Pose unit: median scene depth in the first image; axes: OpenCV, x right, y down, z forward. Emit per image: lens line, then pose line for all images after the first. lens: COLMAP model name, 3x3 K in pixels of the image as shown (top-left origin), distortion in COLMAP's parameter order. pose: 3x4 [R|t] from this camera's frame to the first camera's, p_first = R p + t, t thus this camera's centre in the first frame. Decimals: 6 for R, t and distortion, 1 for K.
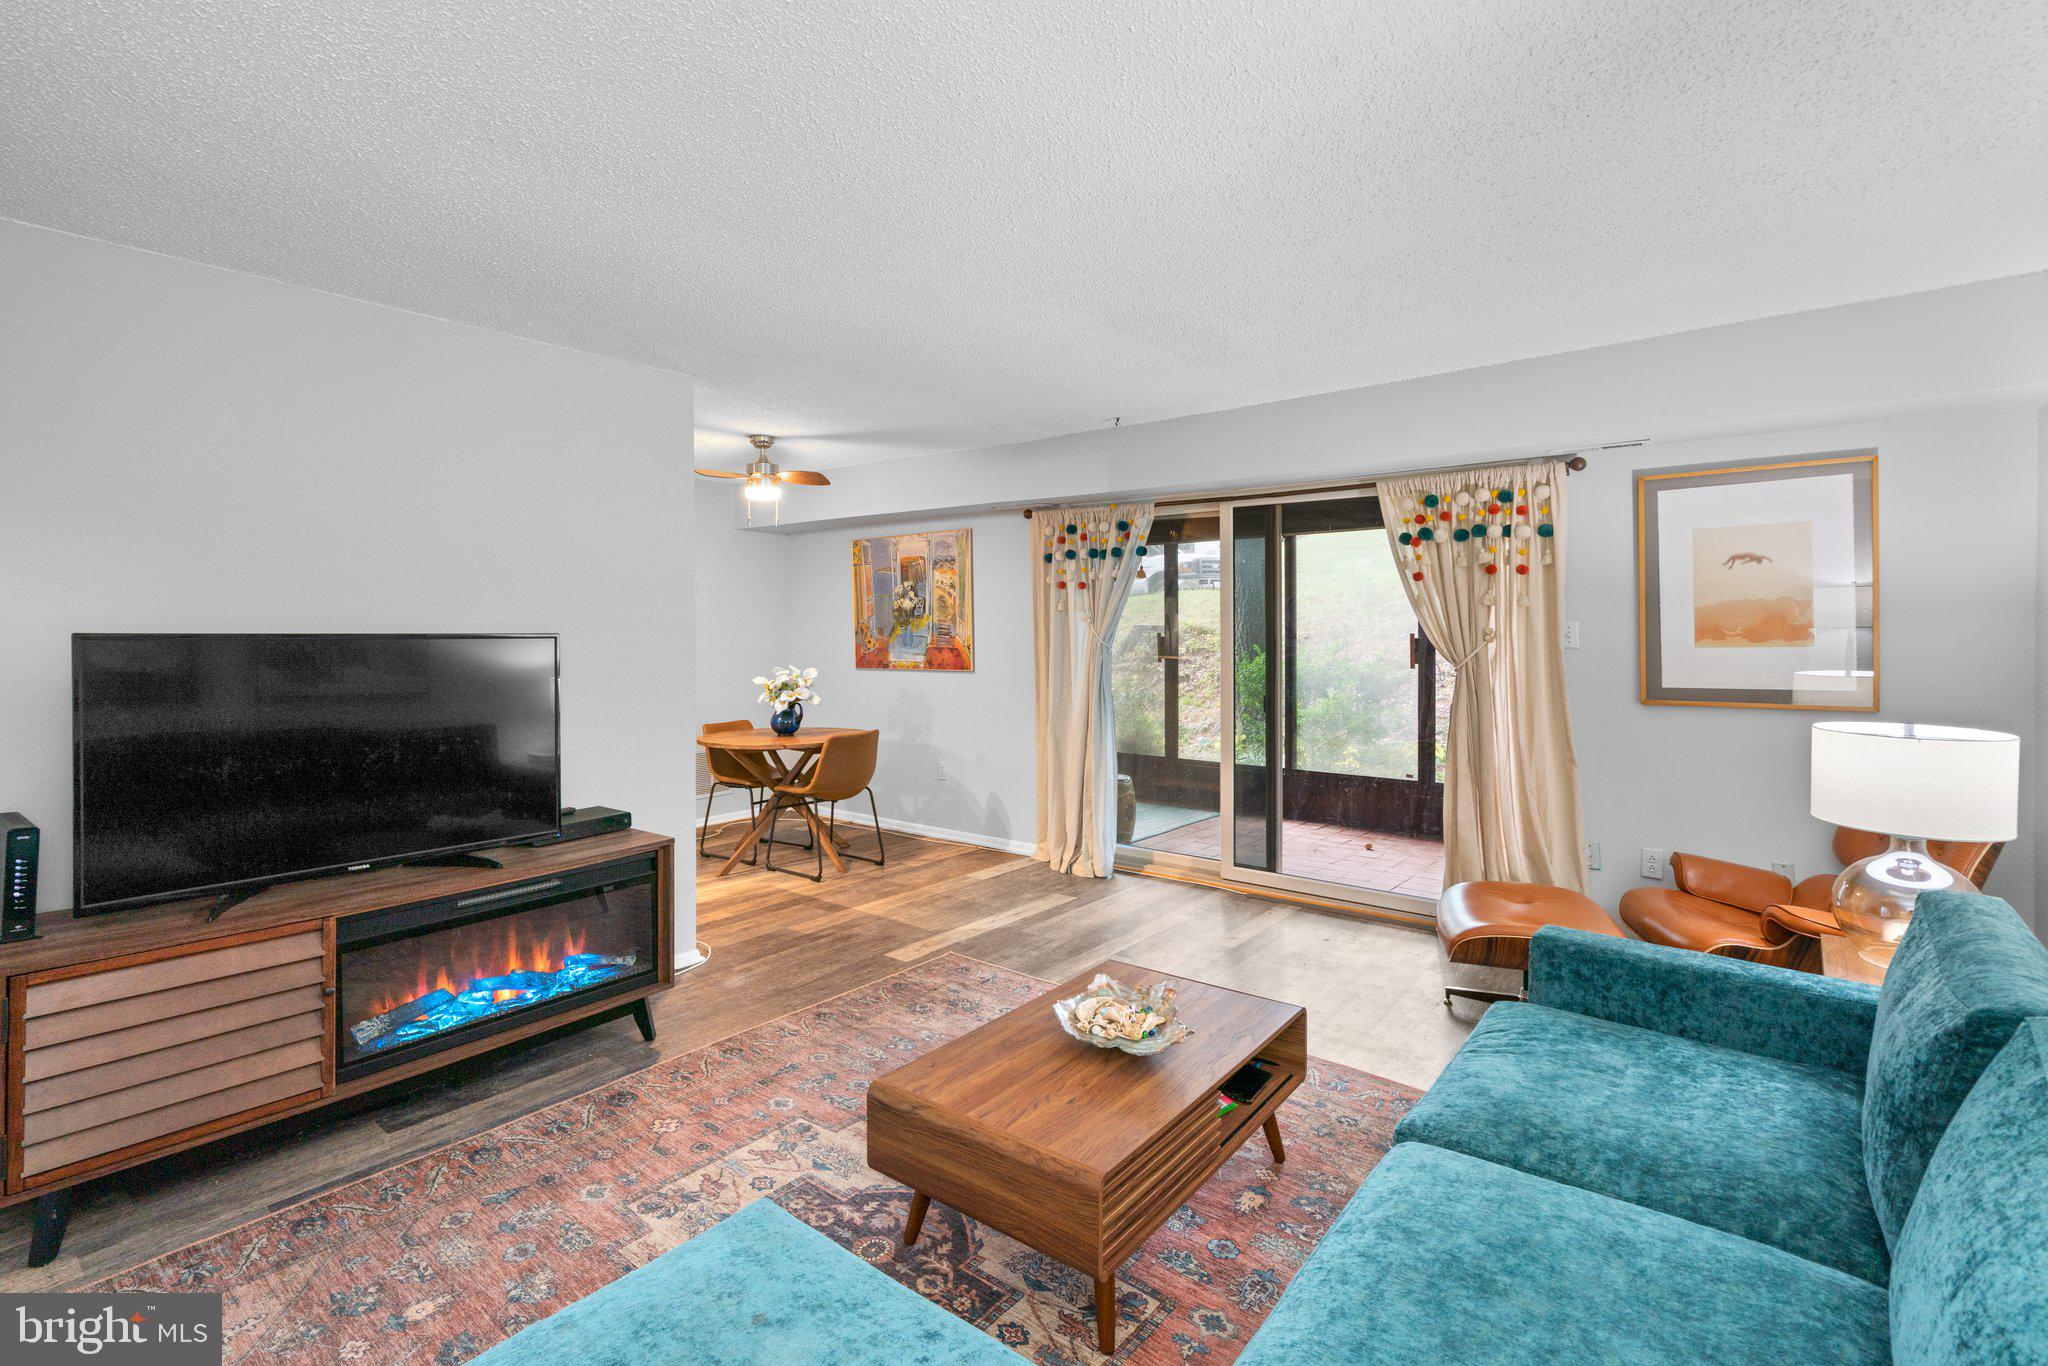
lens RADIAL K [[947.0, 0, 1015.5], [0, 947.0, 652.5], [0, 0, 1]] dist [-0.003097, 0.000817]
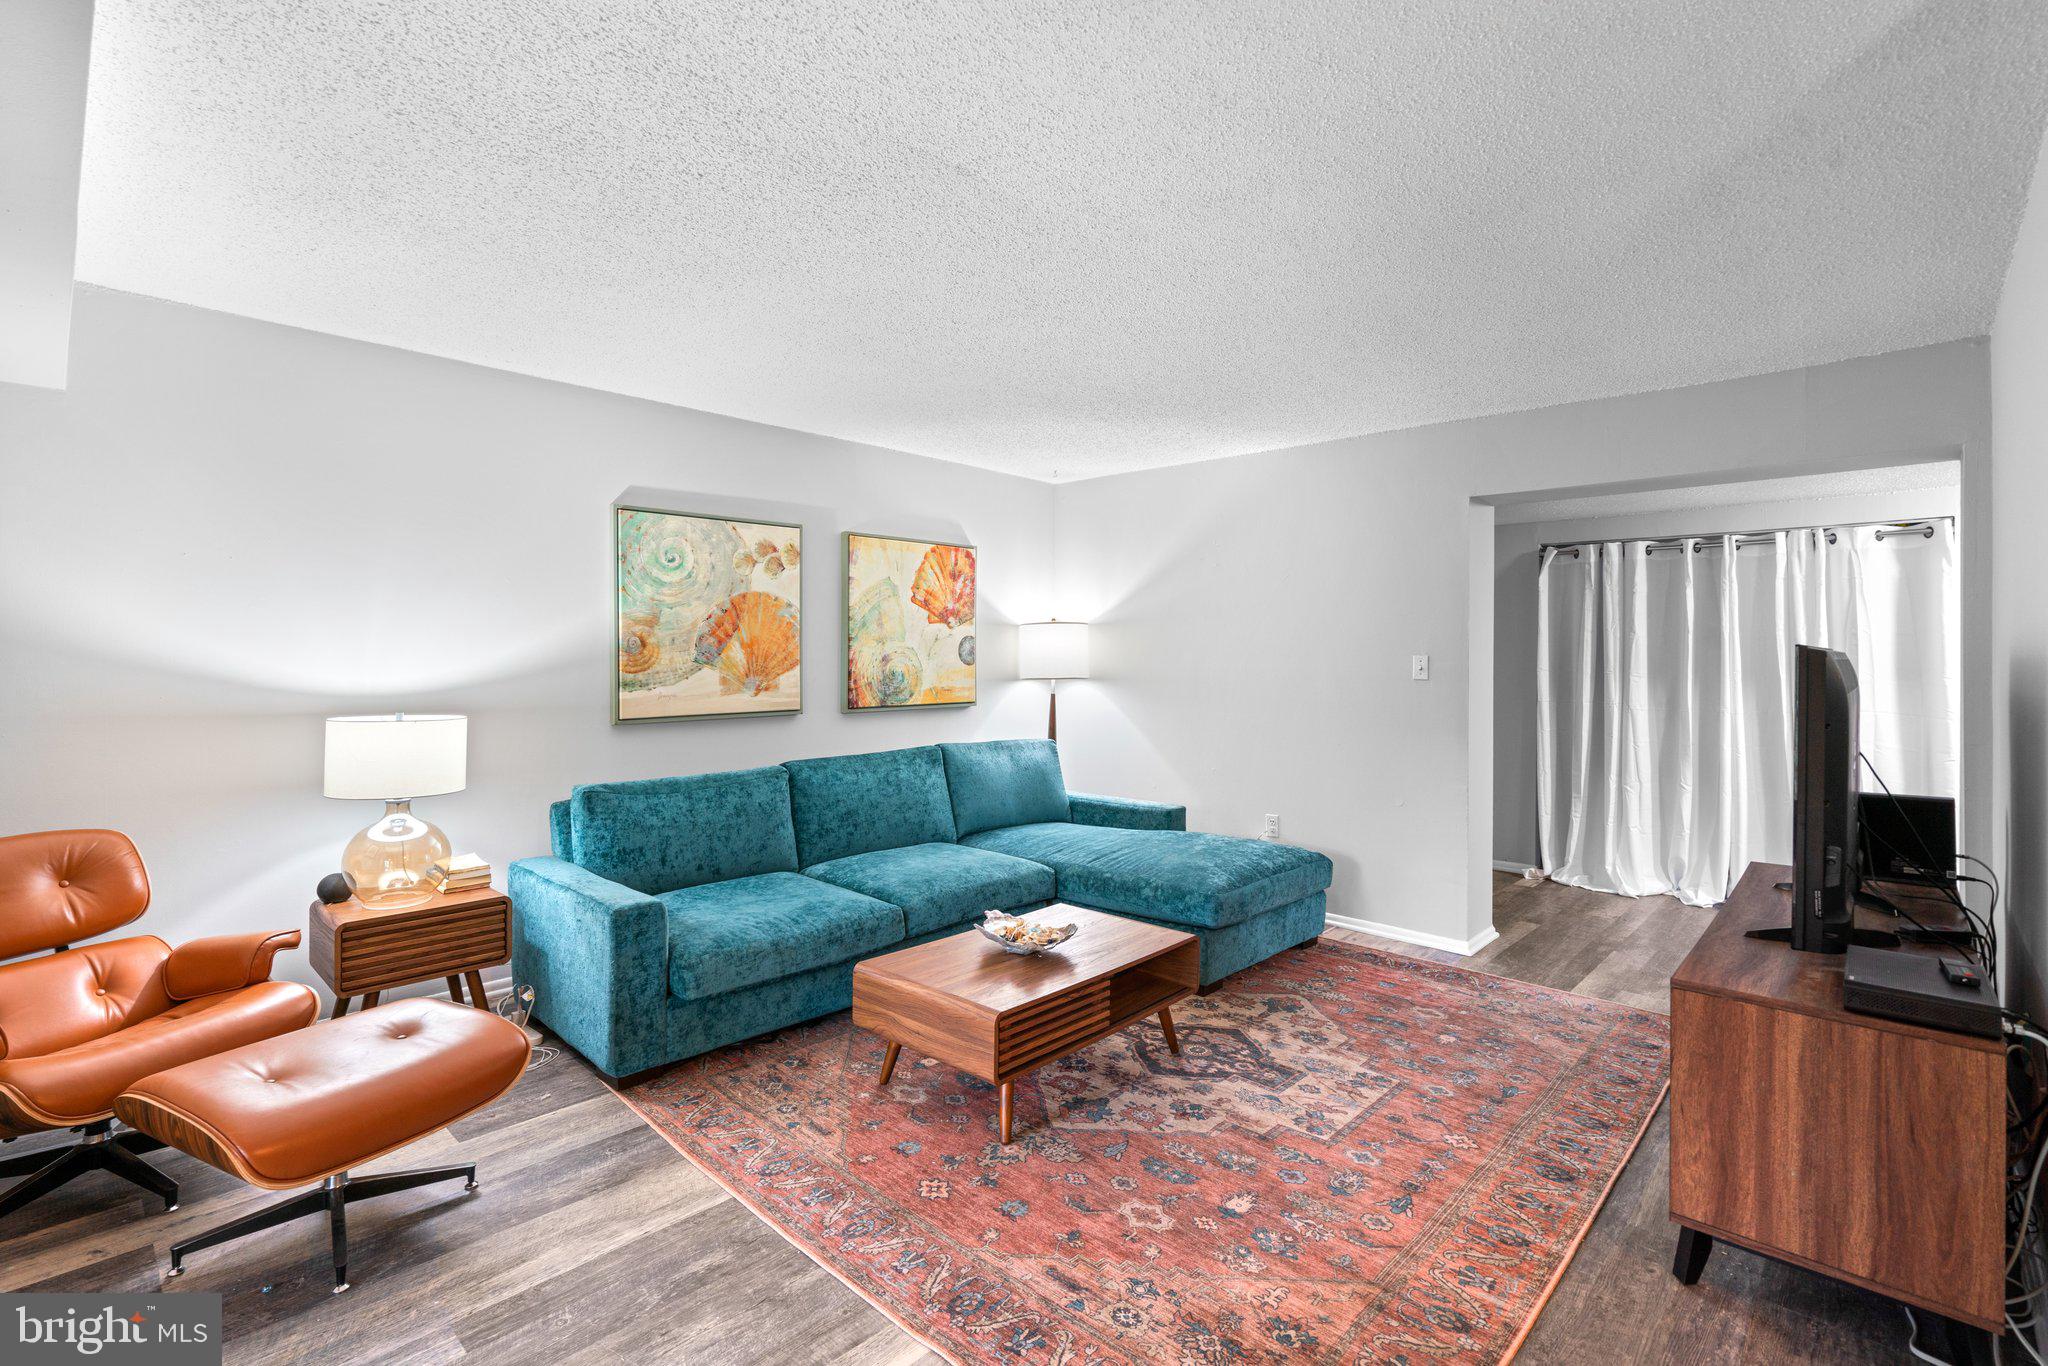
lens RADIAL K [[943.6, 0, 1021.3], [0, 943.6, 673.5], [0, 0, 1]] dist [-0.003463, -0.000083]
pose [[-0.997142, -0.007144, 0.075207, 0.011390], [-0.003906, 0.999062, 0.043116, -0.019746], [-0.075445, 0.042699, -0.996235, 1.240901]]
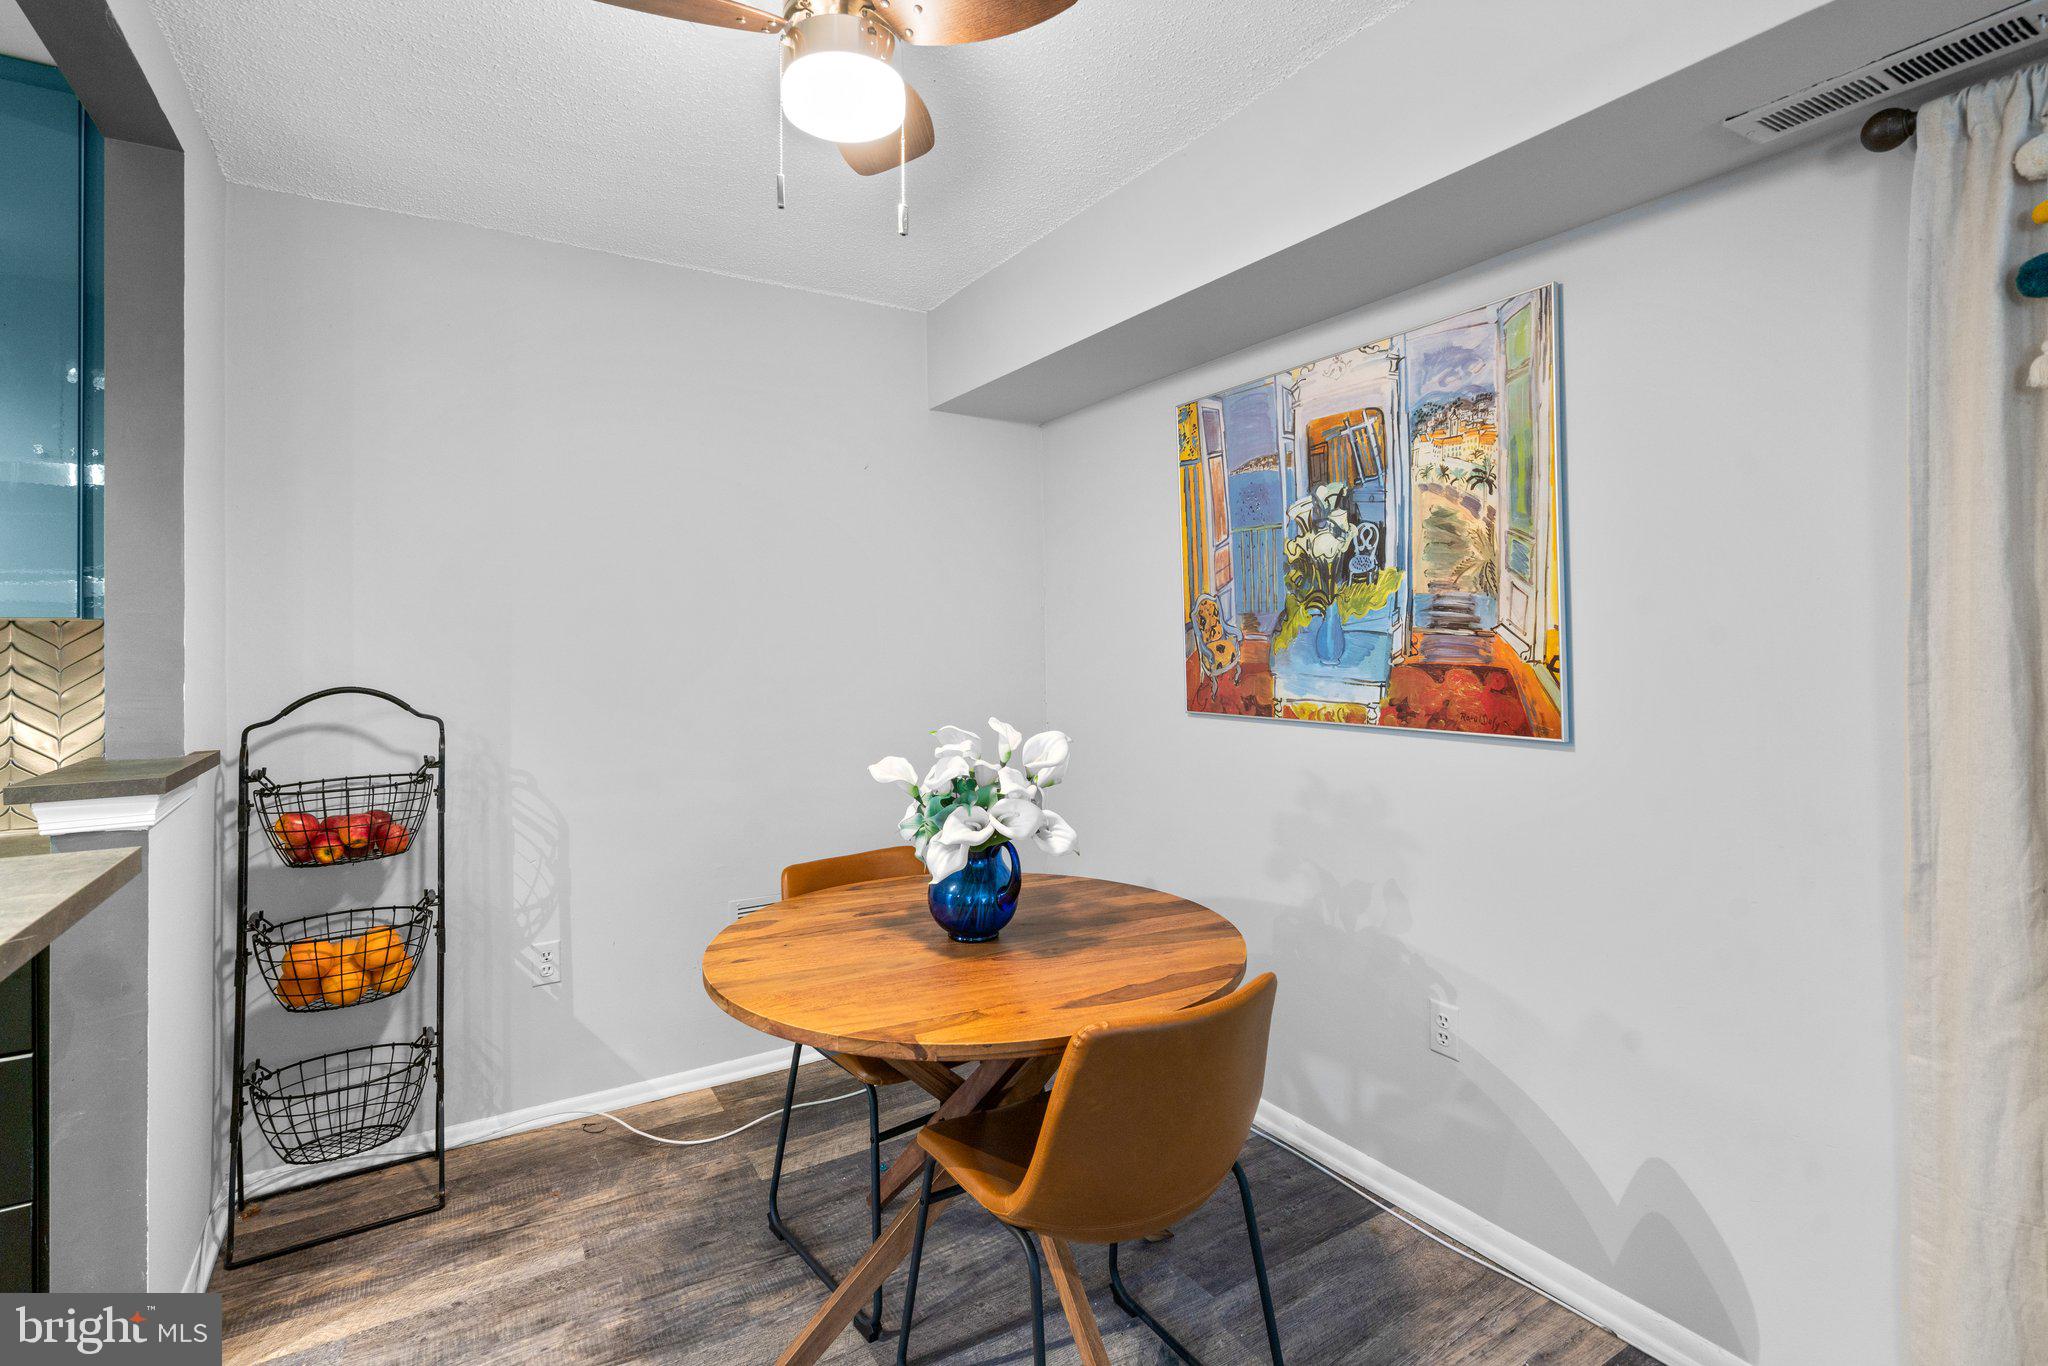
lens RADIAL K [[945.1, 0, 1027.3], [0, 945.1, 622.9], [0, 0, 1]] dist [-0.001592, -0.000012]
pose [[0.946377, -0.009592, -0.322923, -0.159293], [-0.003077, 0.999246, -0.038701, -0.009684], [0.323051, 0.037619, 0.945634, 0.923783]]
